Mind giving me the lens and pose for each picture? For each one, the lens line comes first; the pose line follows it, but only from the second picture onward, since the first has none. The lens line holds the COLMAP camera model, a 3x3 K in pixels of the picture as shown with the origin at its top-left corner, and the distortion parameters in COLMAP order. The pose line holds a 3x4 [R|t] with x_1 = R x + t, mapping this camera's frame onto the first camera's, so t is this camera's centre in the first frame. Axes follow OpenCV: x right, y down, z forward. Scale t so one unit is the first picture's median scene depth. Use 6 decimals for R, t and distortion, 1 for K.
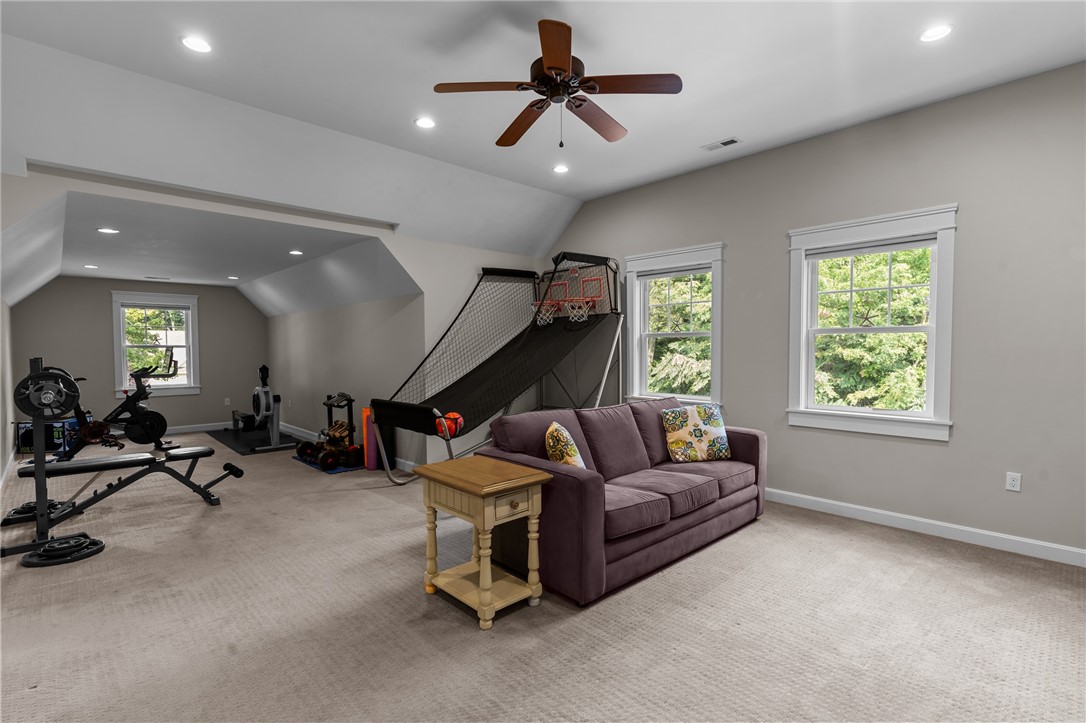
lens RADIAL K [[521.7, 0, 540.7], [0, 521.7, 348.6], [0, 0, 1]] dist [0.003323, 0.000241]
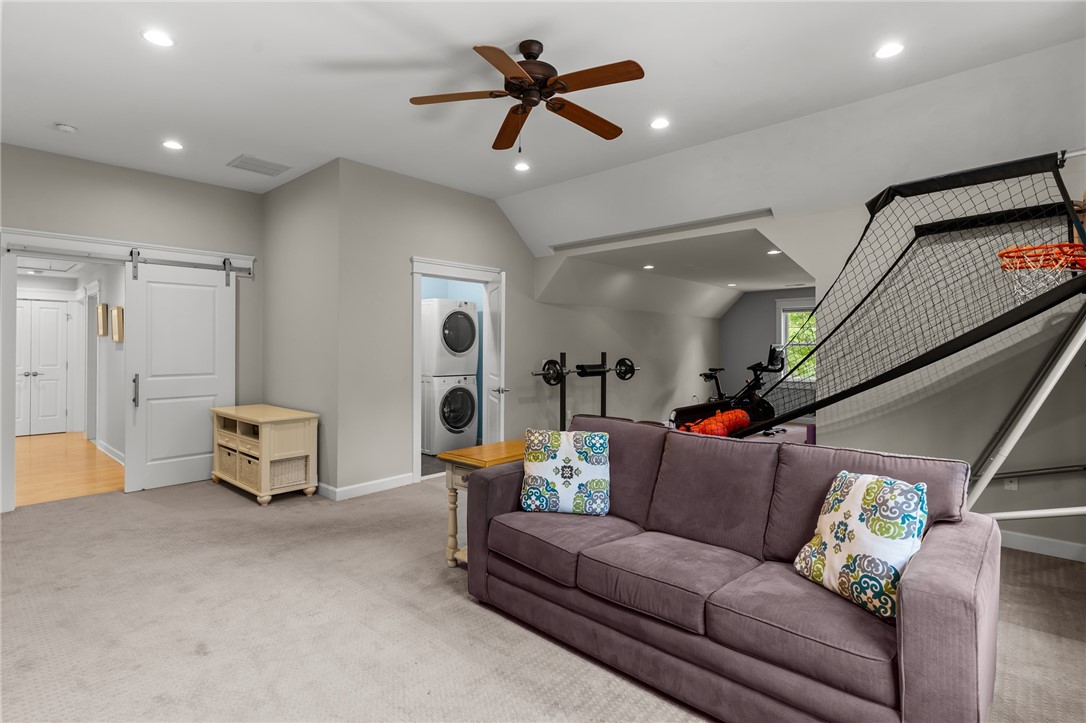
lens RADIAL K [[521.7, 0, 540.7], [0, 521.7, 348.6], [0, 0, 1]] dist [0.003323, 0.000241]
pose [[0.089889, 0.006244, -0.995932, 0.754965], [0.000267, 0.999980, 0.006294, -0.007717], [0.995952, -0.000832, 0.089885, 0.693892]]
